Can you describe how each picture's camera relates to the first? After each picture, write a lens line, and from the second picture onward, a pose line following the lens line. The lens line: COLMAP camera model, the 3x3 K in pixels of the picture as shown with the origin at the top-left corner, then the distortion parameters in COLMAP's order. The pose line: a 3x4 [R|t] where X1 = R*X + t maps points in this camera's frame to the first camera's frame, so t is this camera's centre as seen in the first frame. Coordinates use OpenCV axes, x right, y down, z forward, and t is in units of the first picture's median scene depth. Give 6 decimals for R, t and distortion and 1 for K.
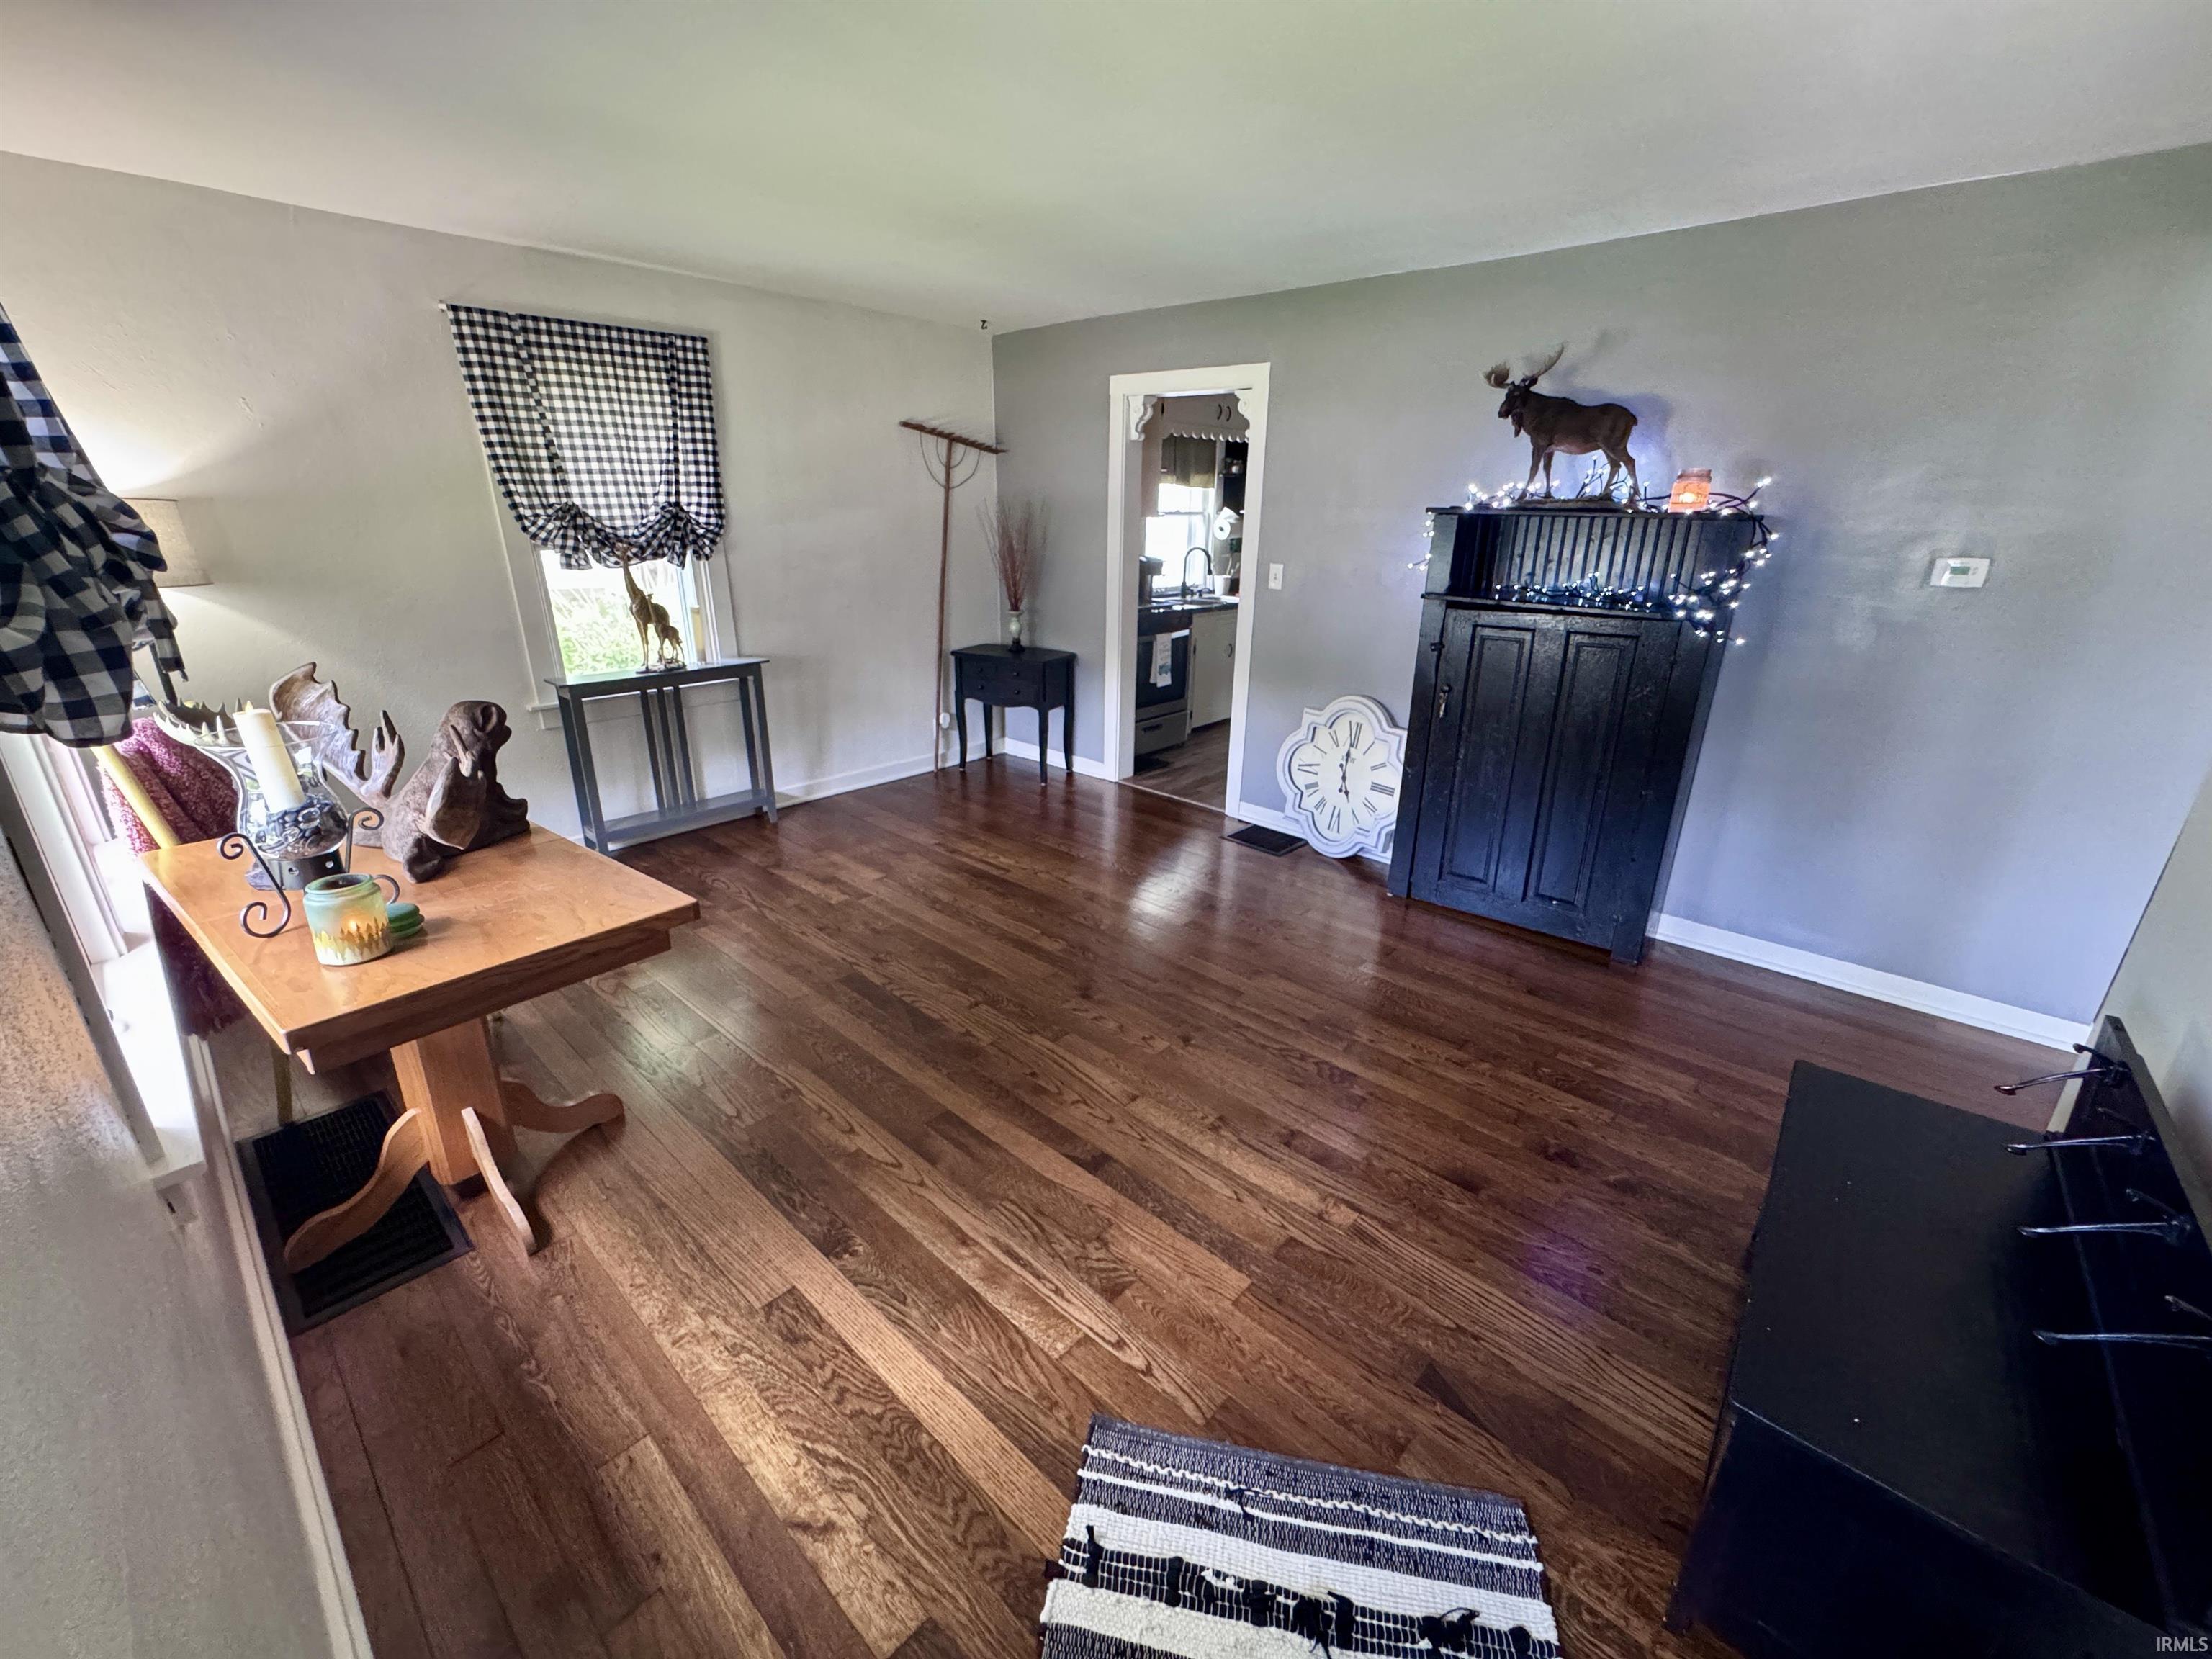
lens RADIAL K [[896.3, 0, 1106.0], [0, 896.3, 829.5], [0, 0, 1]] dist [-0.002440, 0.000132]
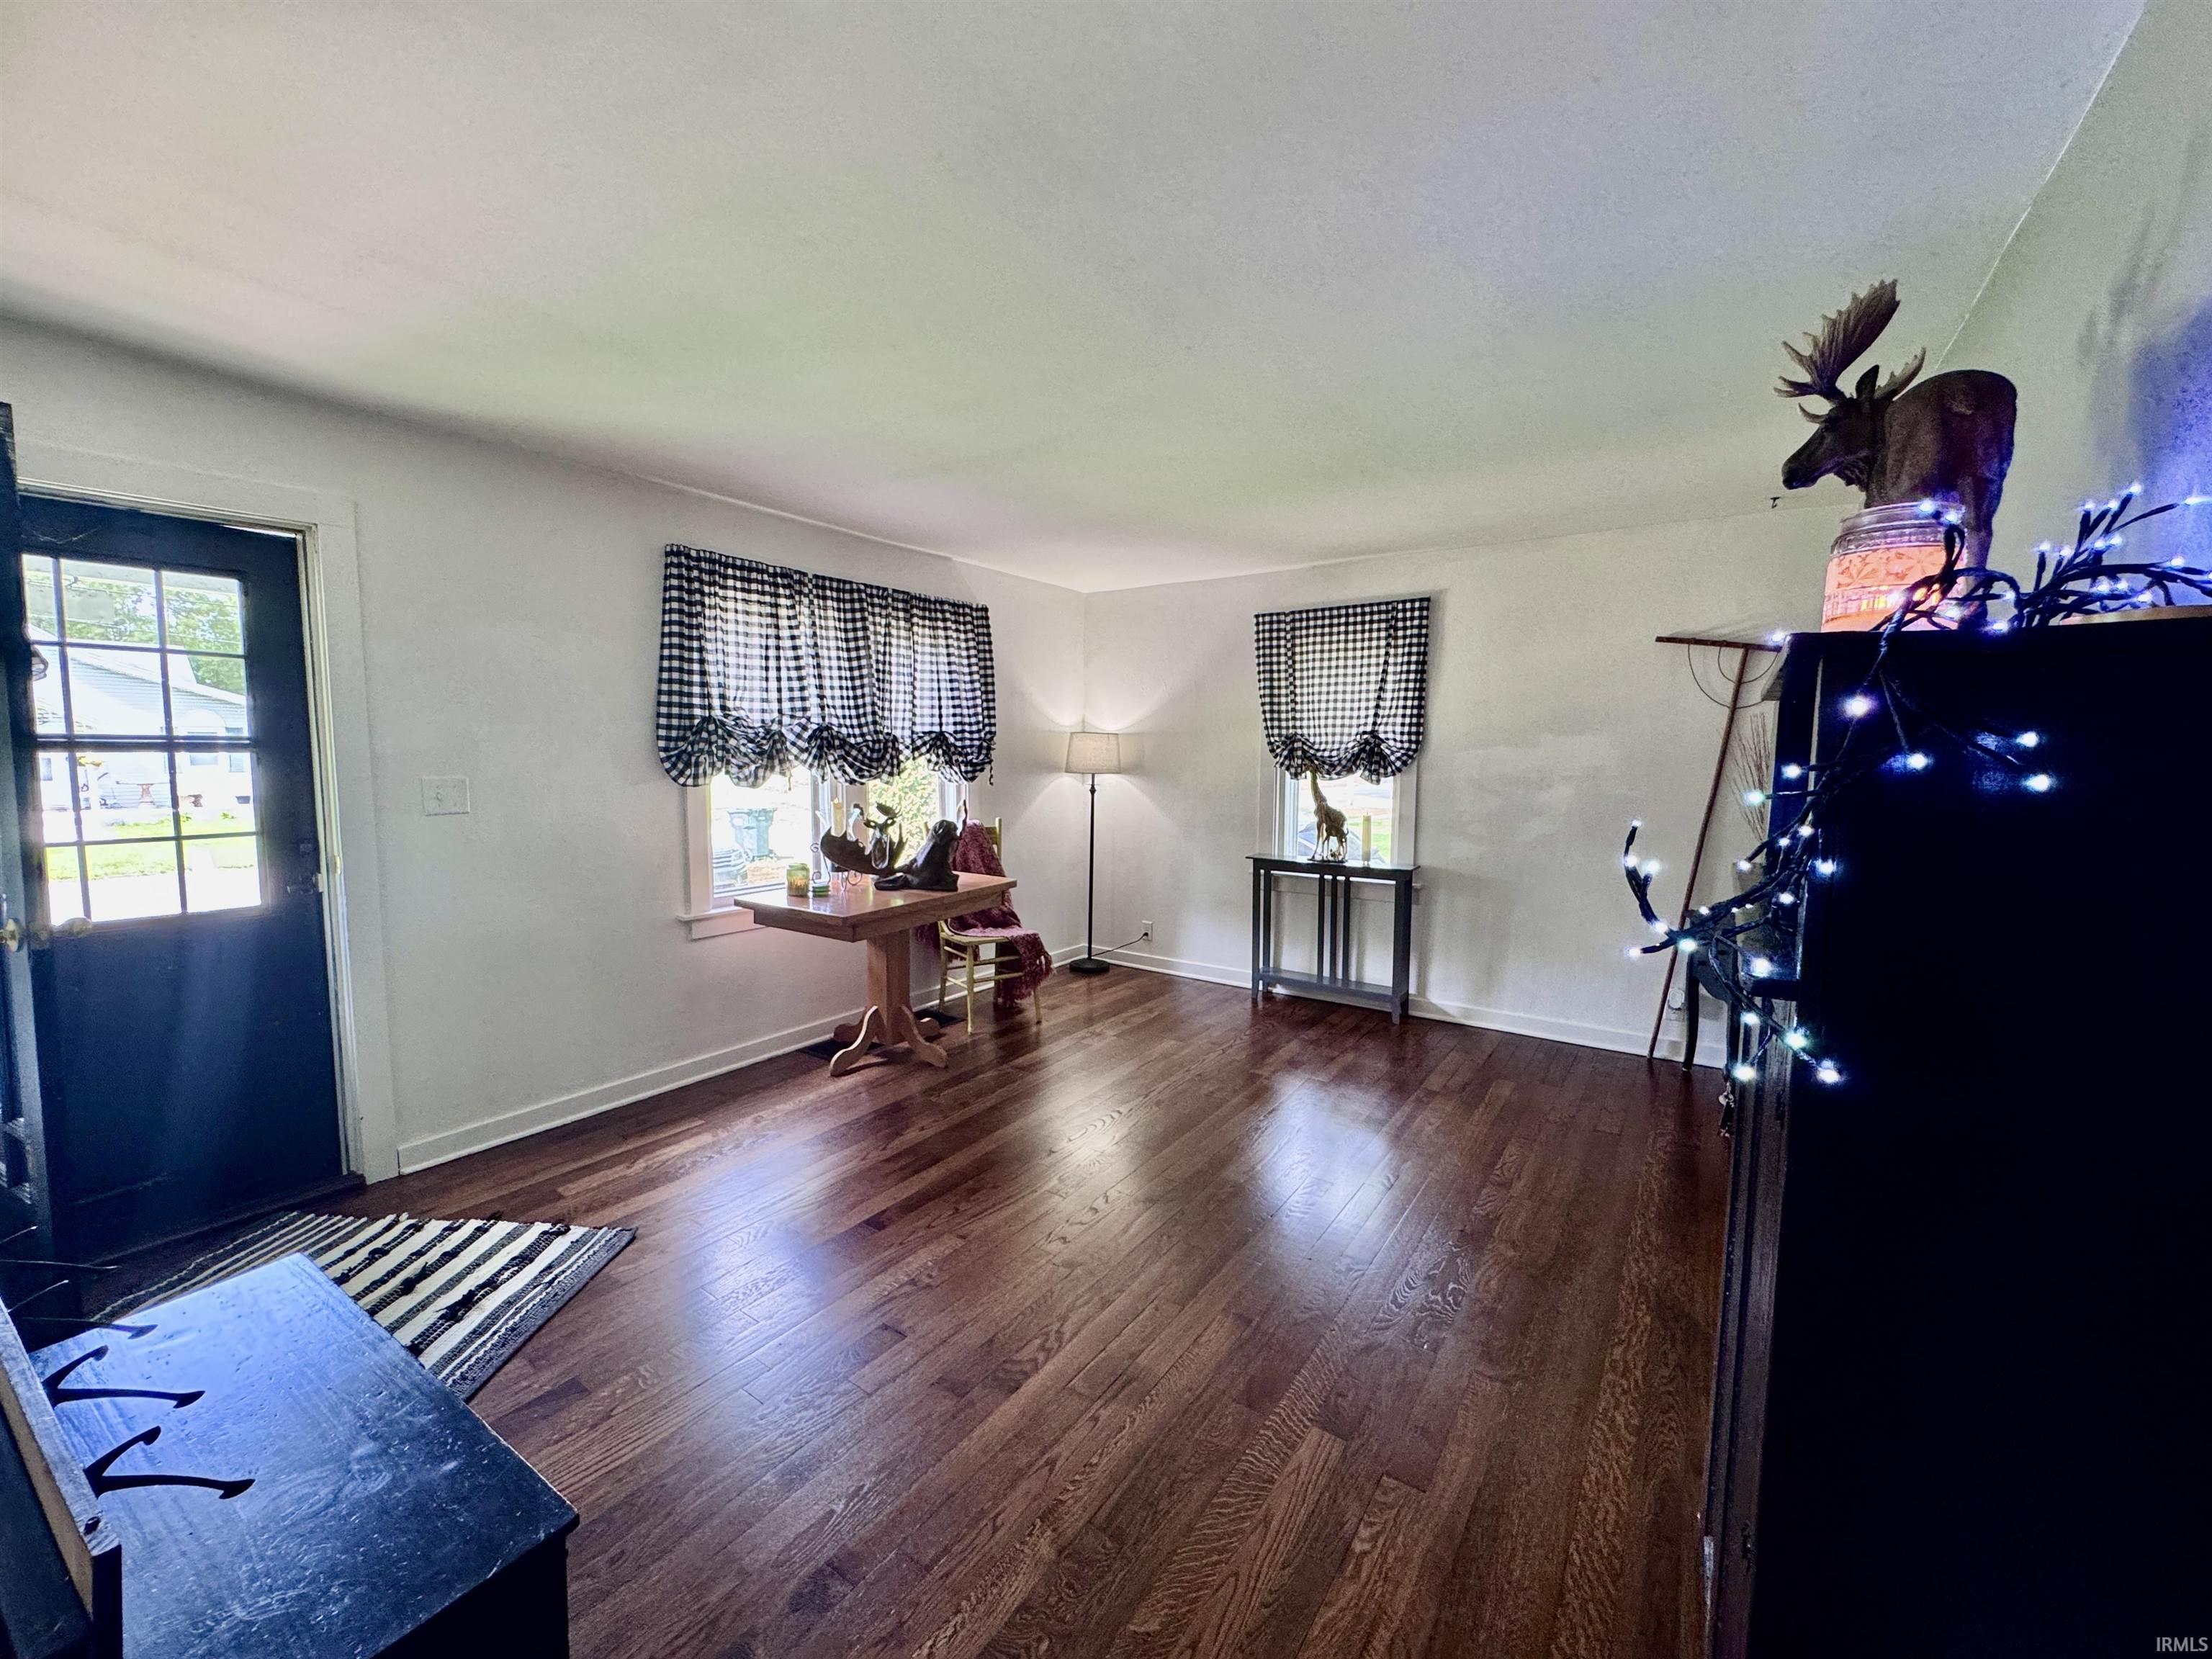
lens RADIAL K [[896.3, 0, 1106.0], [0, 896.3, 829.5], [0, 0, 1]] dist [-0.002440, 0.000132]
pose [[0.118605, 0.080973, -0.989634, 0.679867], [-0.339810, 0.939798, 0.036170, -0.161597], [0.932985, 0.331998, 0.138981, 0.539121]]
